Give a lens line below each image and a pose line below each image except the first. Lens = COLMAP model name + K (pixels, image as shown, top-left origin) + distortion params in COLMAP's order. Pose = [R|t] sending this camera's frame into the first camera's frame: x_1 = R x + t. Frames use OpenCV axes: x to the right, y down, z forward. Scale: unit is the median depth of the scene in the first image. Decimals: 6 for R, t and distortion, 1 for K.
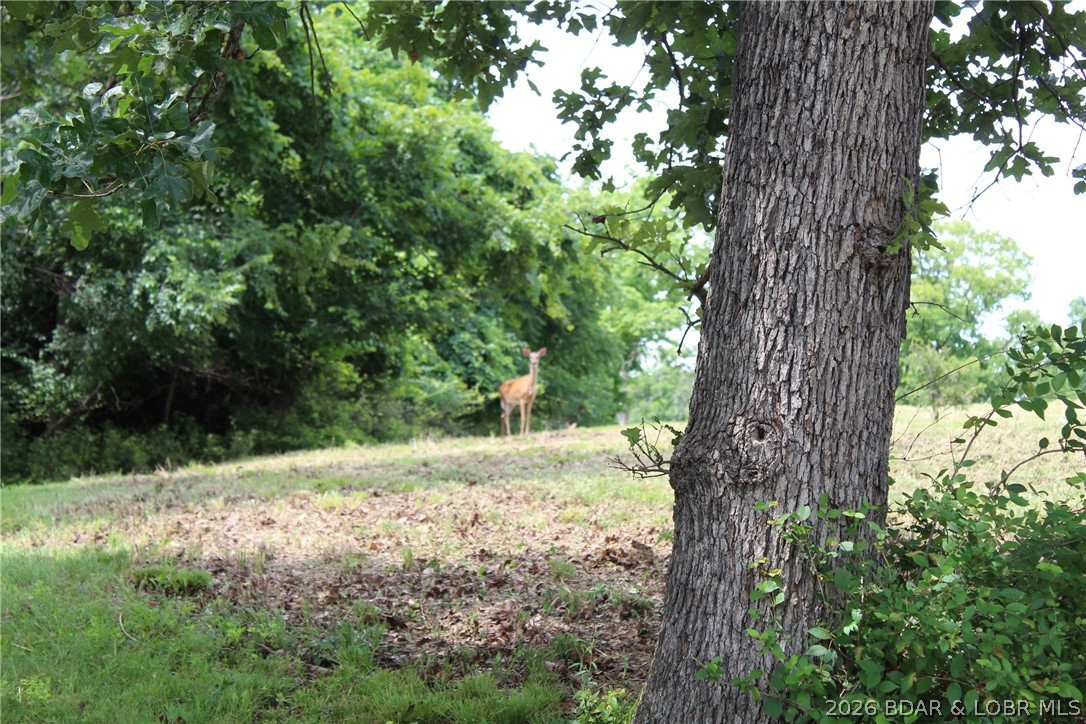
lens RADIAL K [[2666.0, 0, 543.0], [0, 2666.0, 362.0], [0, 0, 1]] dist [0.344912, -9.067009]
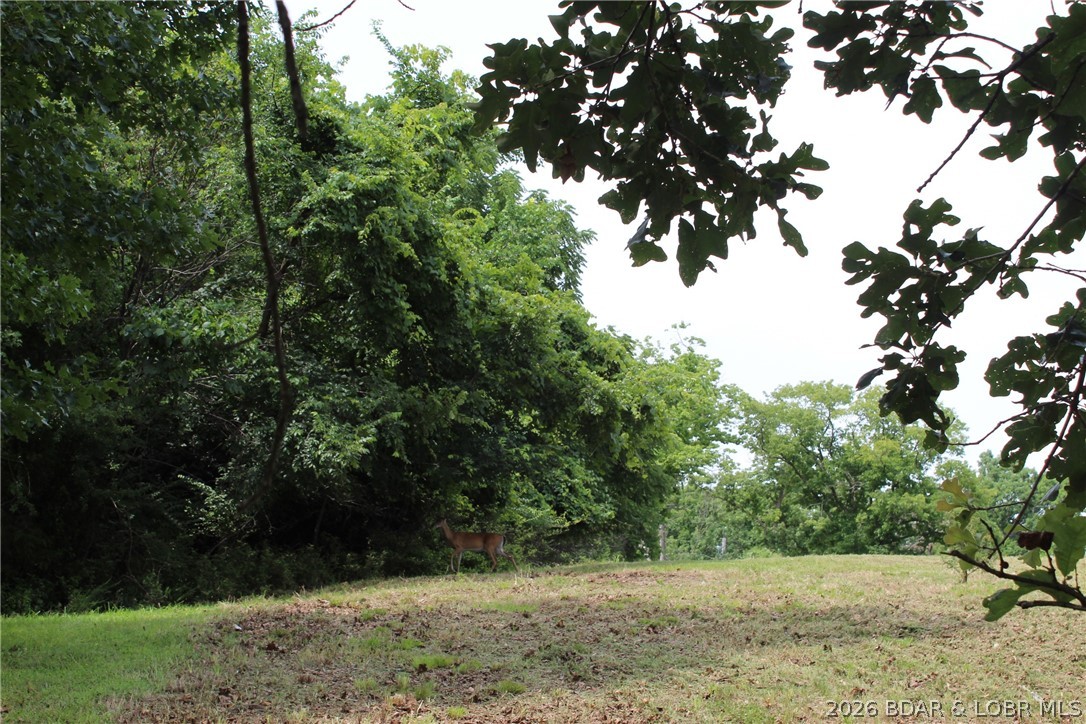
lens RADIAL K [[1093.7, 0, 543.0], [0, 1093.7, 362.0], [0, 0, 1]] dist [0.007039, 0.000666]
pose [[0.998925, 0.037371, -0.027431, -0.025104], [-0.038824, 0.997758, -0.054506, -0.037272], [0.025333, 0.055512, 0.998137, 0.501733]]
